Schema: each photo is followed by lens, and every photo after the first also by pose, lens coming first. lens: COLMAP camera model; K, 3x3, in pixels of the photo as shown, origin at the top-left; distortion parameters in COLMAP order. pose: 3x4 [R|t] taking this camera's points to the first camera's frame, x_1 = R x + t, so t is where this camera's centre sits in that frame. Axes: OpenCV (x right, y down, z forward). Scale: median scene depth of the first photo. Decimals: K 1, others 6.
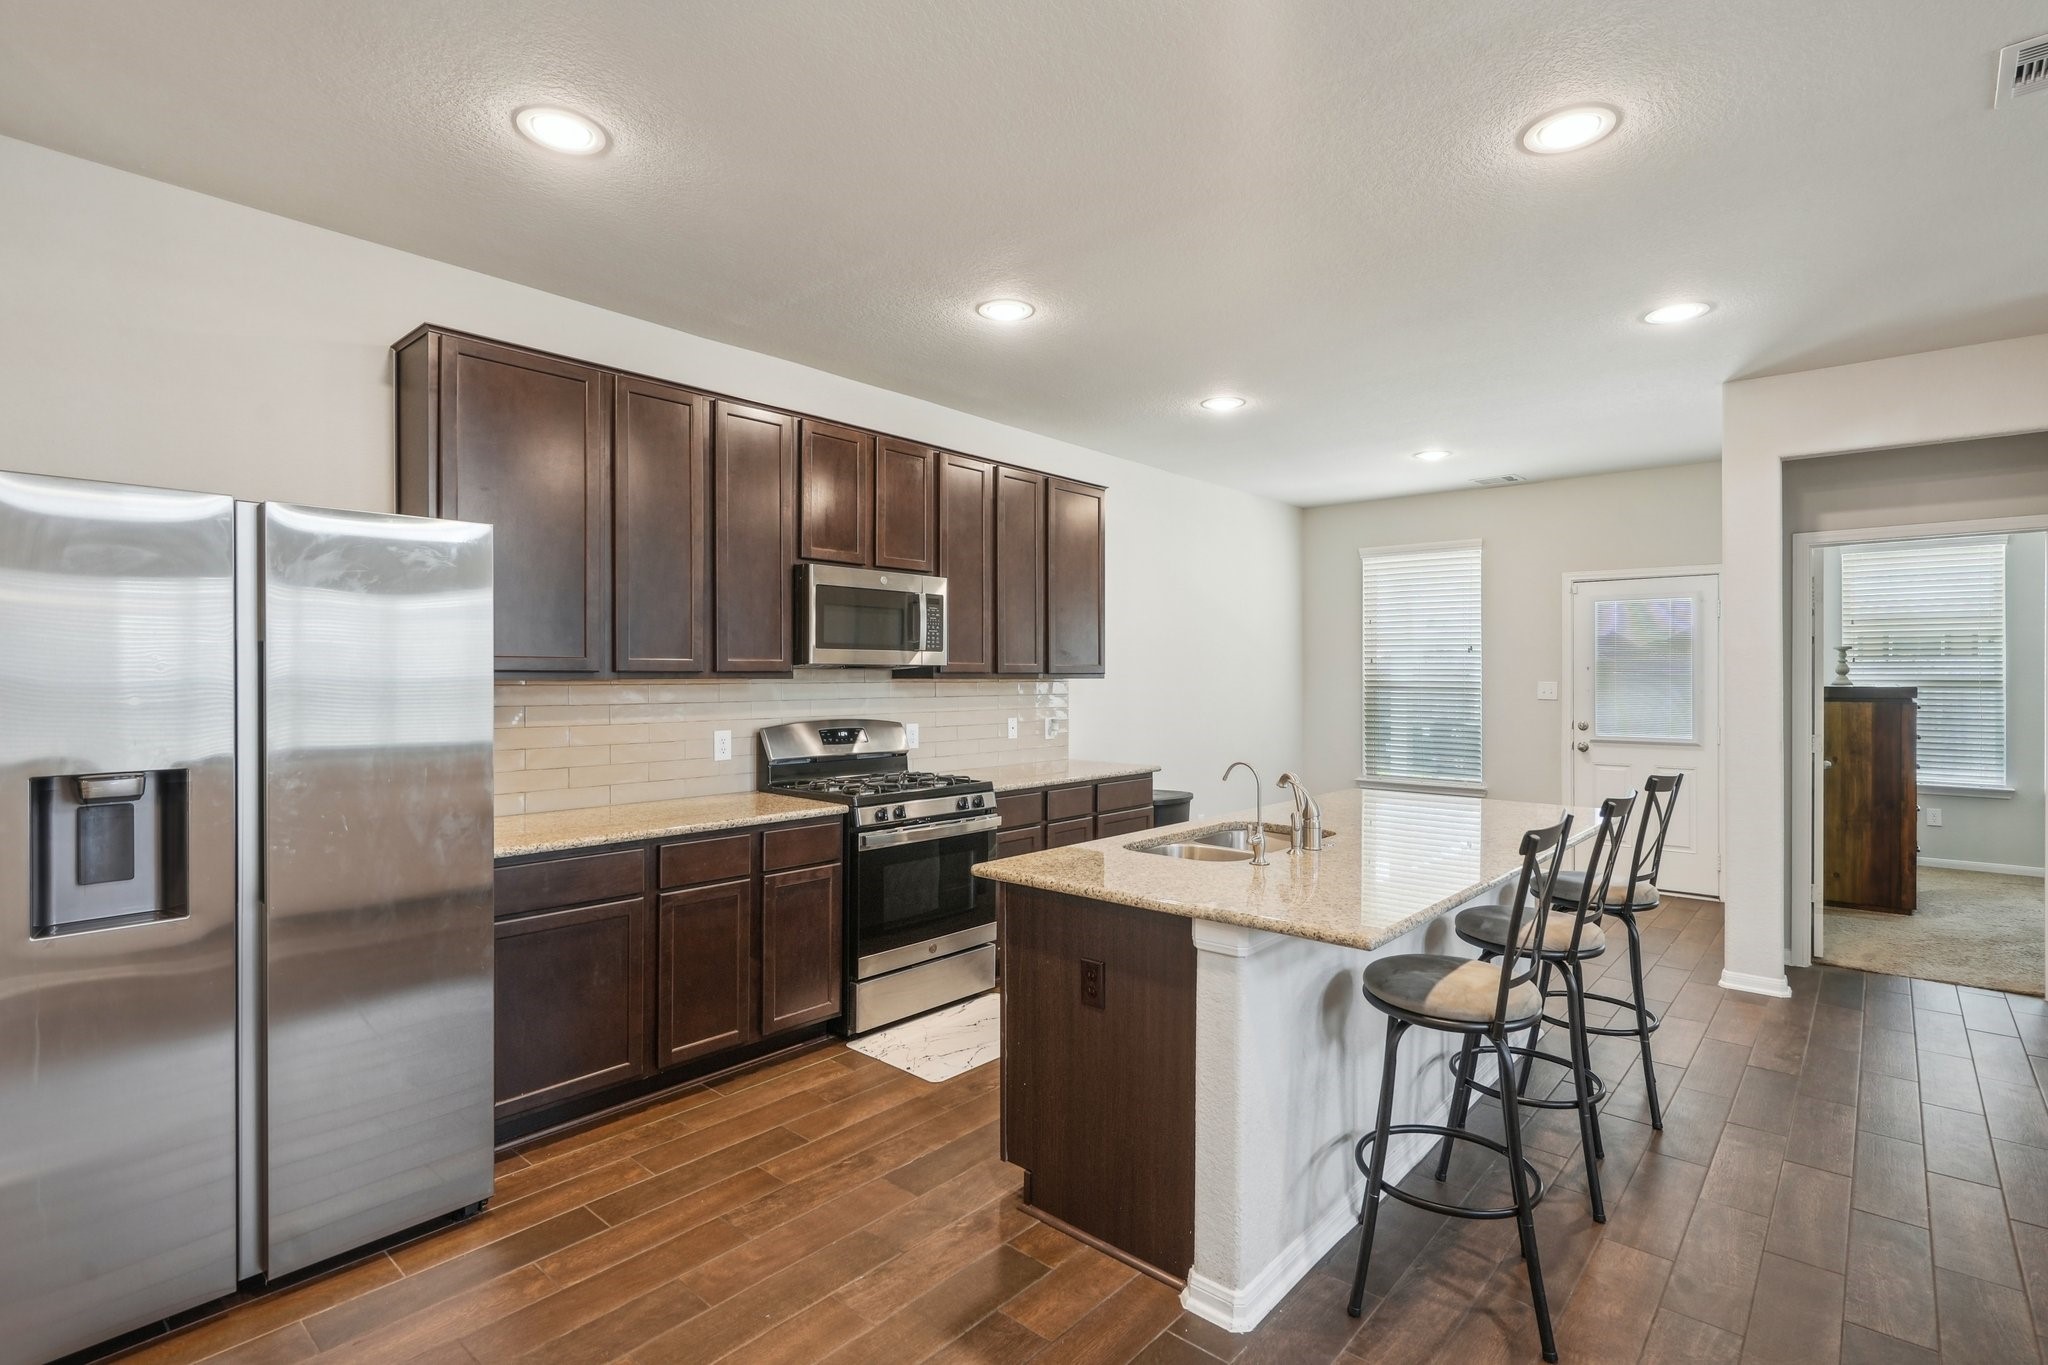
lens RADIAL K [[950.3, 0, 1009.8], [0, 950.3, 679.4], [0, 0, 1]] dist [-0.006351, 0.001264]
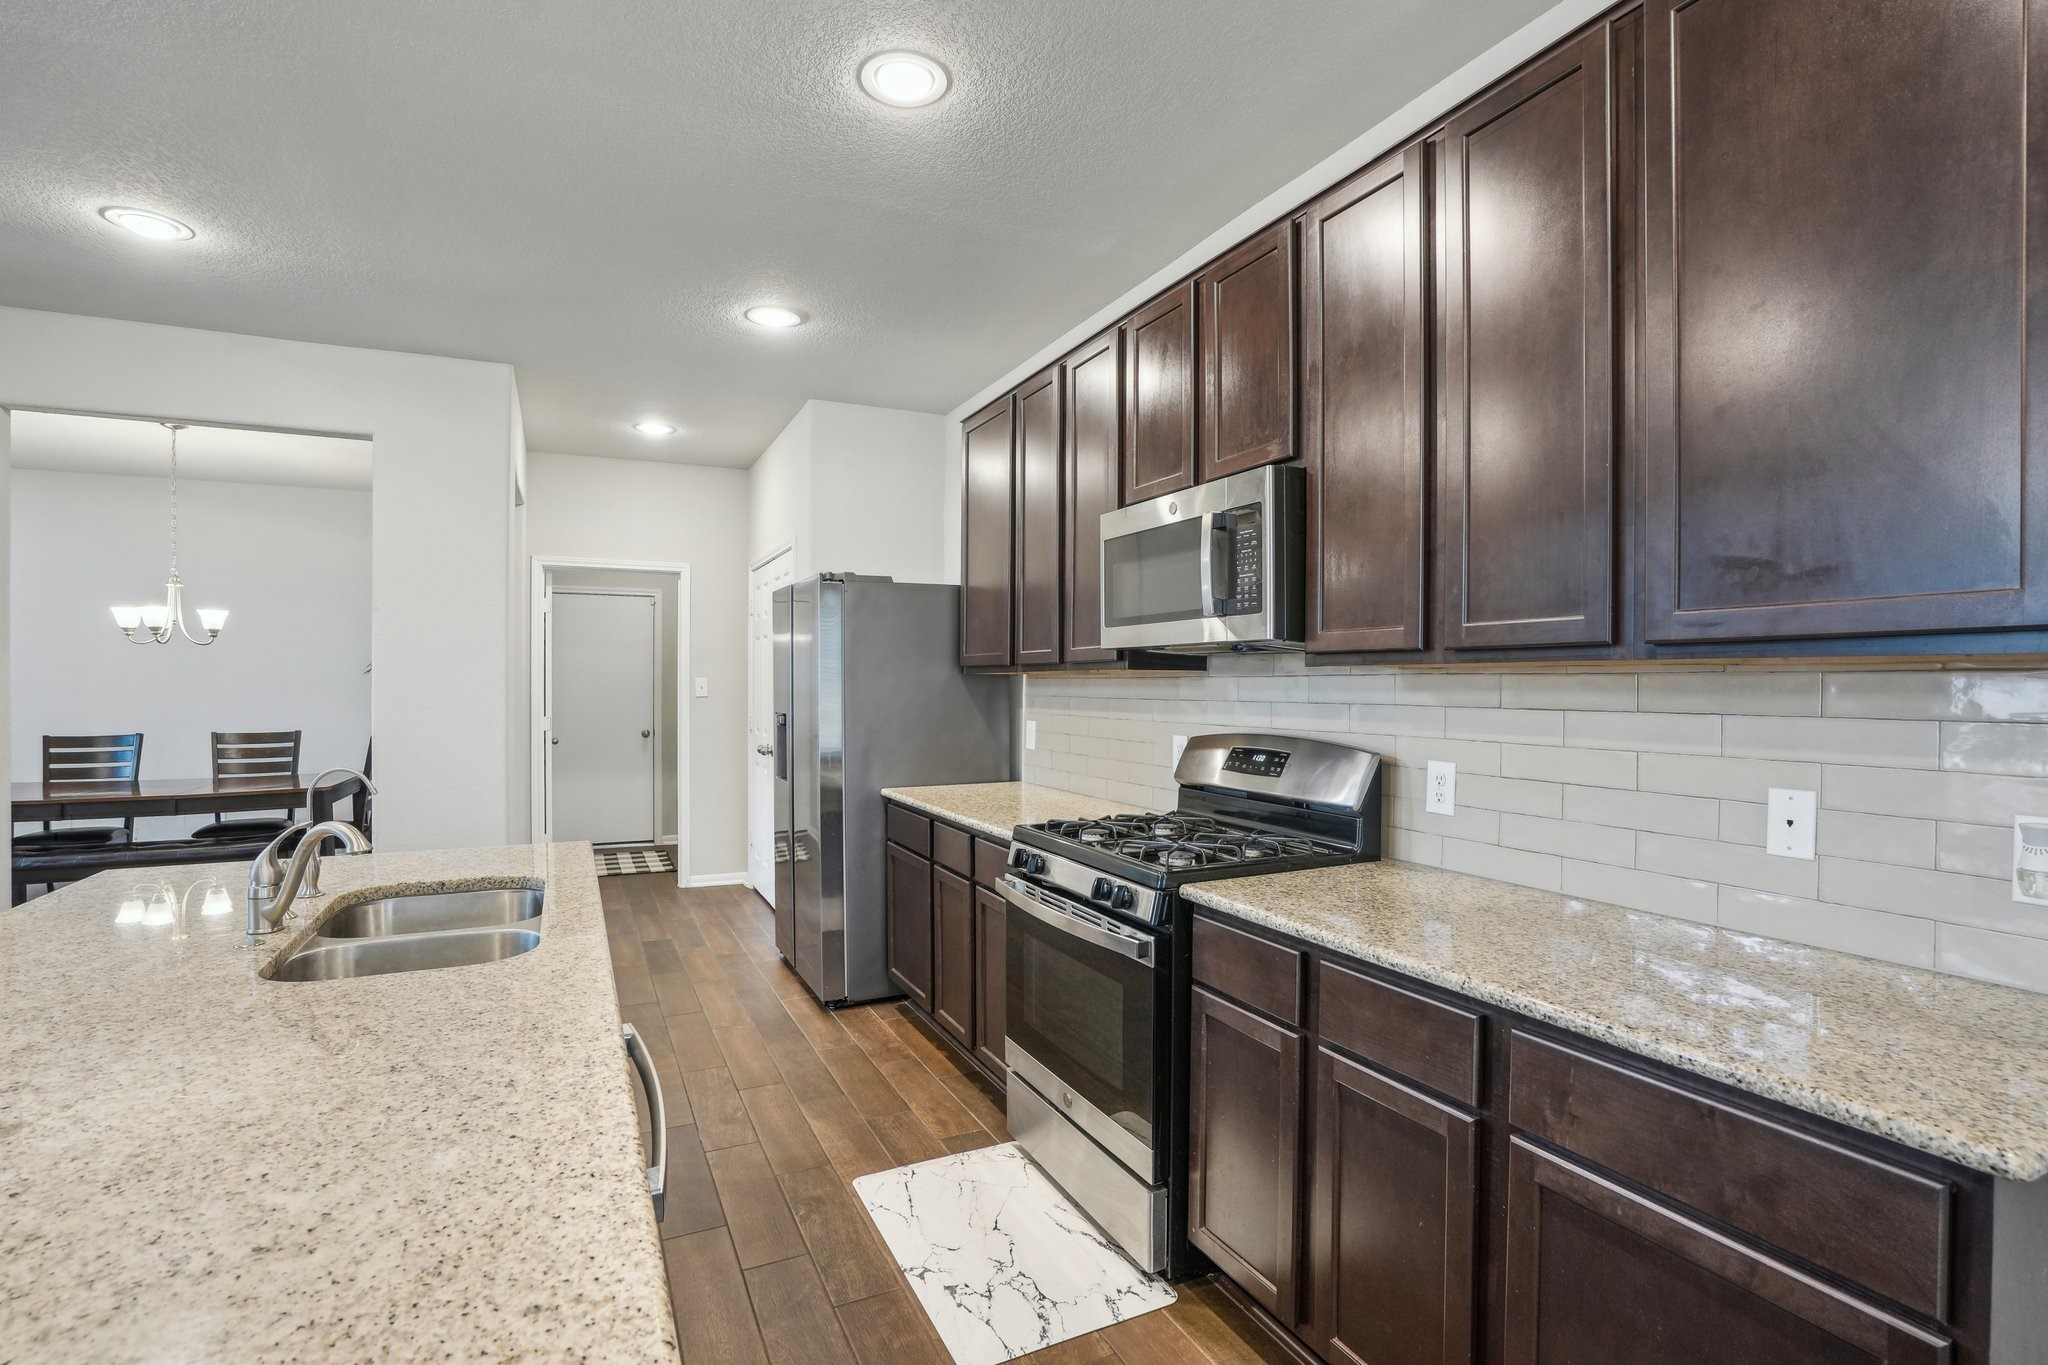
lens RADIAL K [[950.3, 0, 1022.9], [0, 950.3, 692.2], [0, 0, 1]] dist [-0.006351, 0.001264]
pose [[-0.382765, 0.010350, -0.923788, 0.466521], [0.007629, 0.999939, 0.008042, 0.008512], [0.923814, -0.003969, -0.382821, 1.124483]]
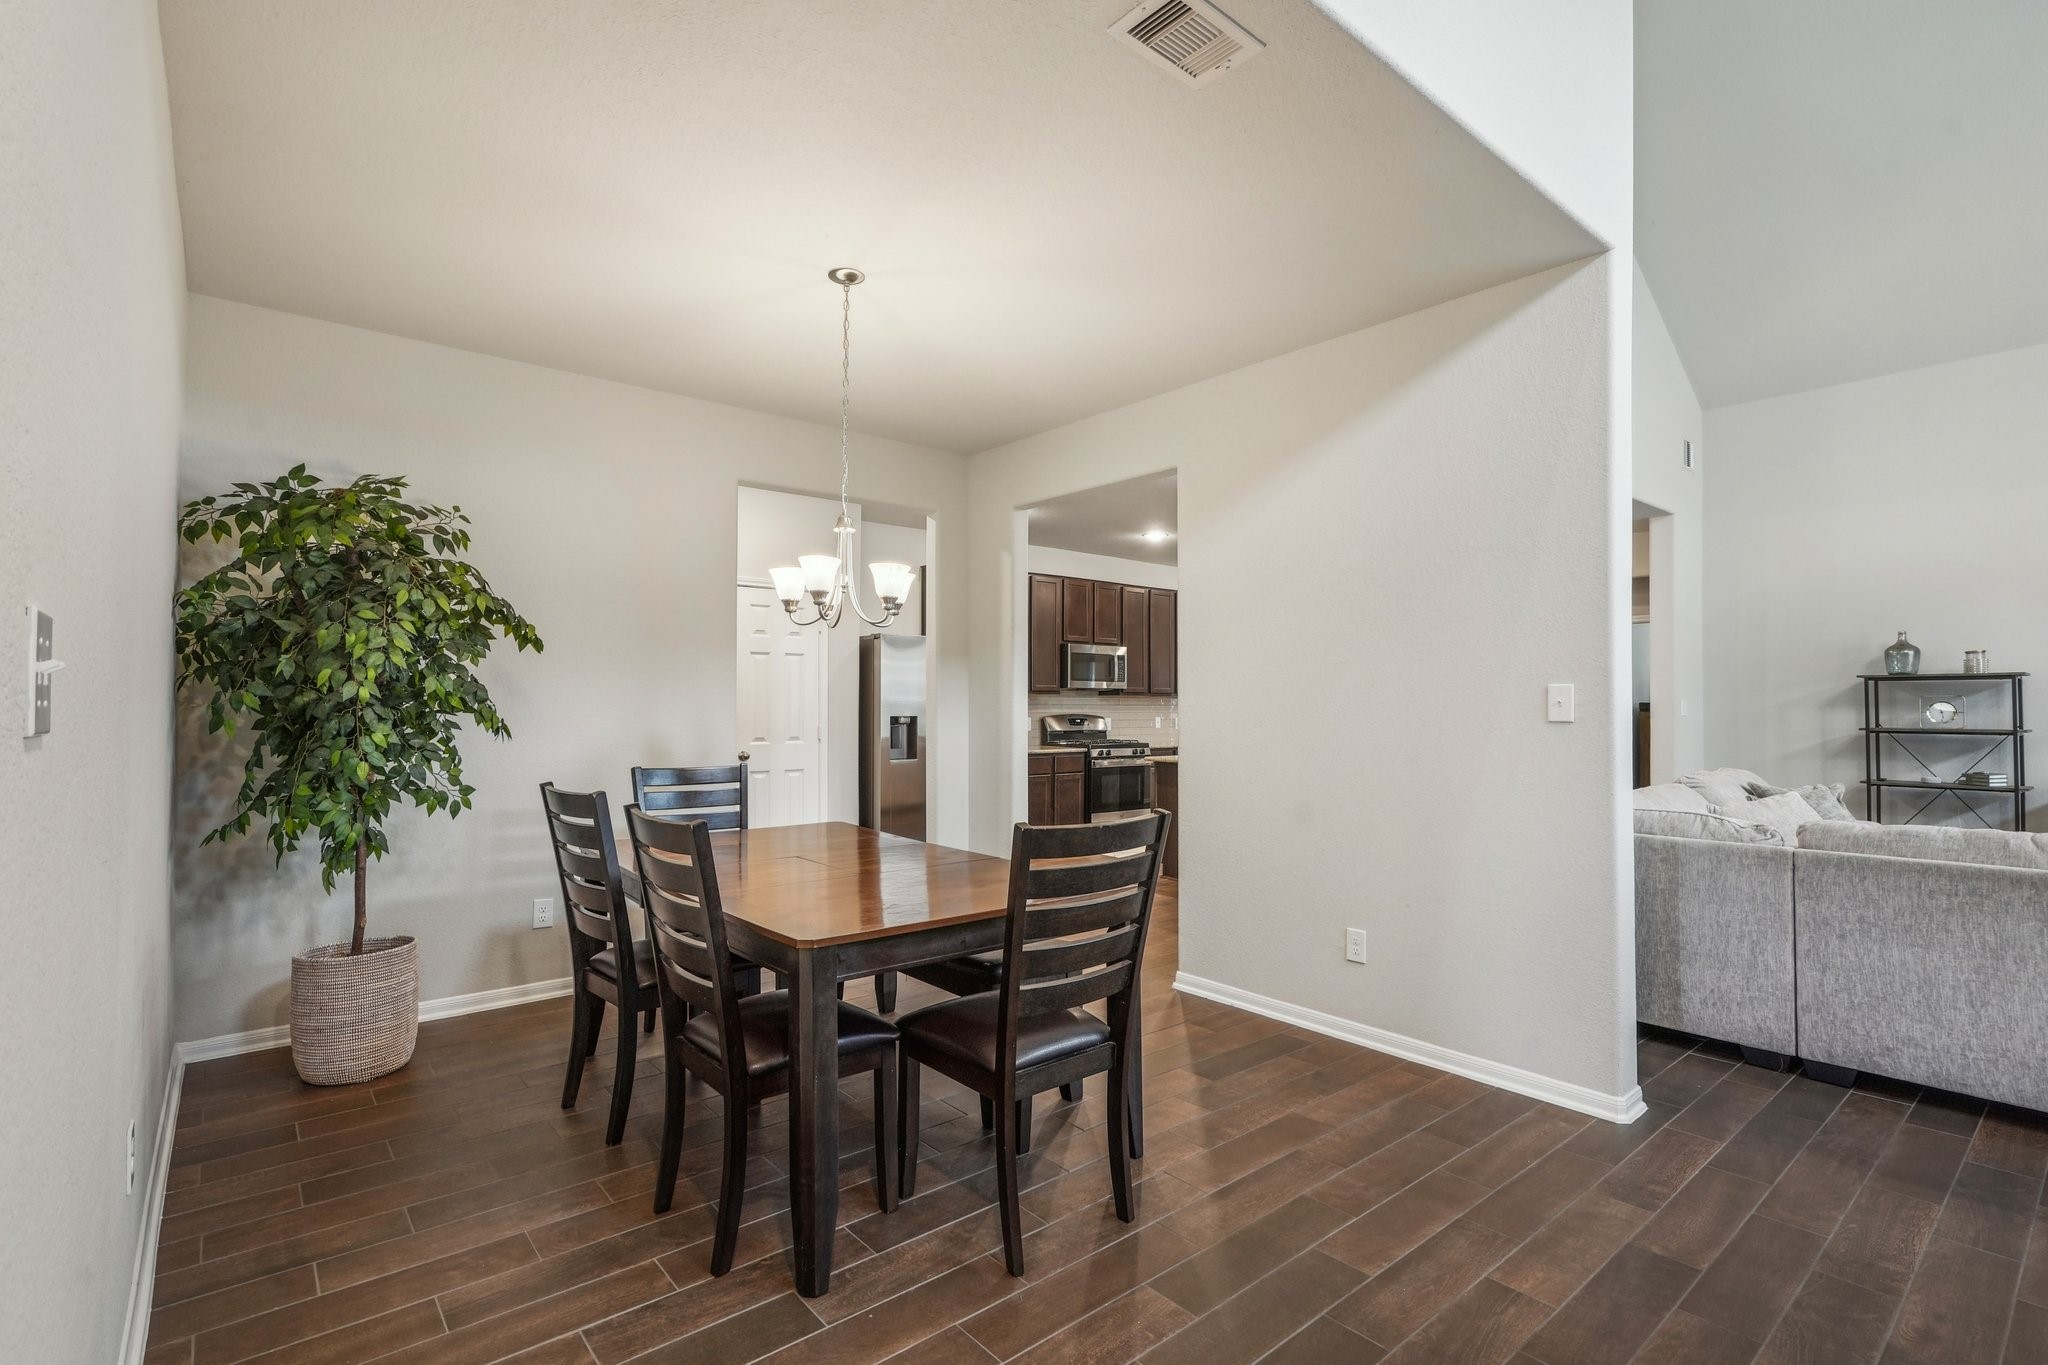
lens RADIAL K [[950.3, 0, 1029.5], [0, 950.3, 693.0], [0, 0, 1]] dist [-0.006351, 0.001264]
pose [[0.991196, 0.002261, -0.132381, -0.001097], [-0.004666, 0.999830, -0.017860, 0.035186], [0.132318, 0.018320, 0.991038, -1.169946]]
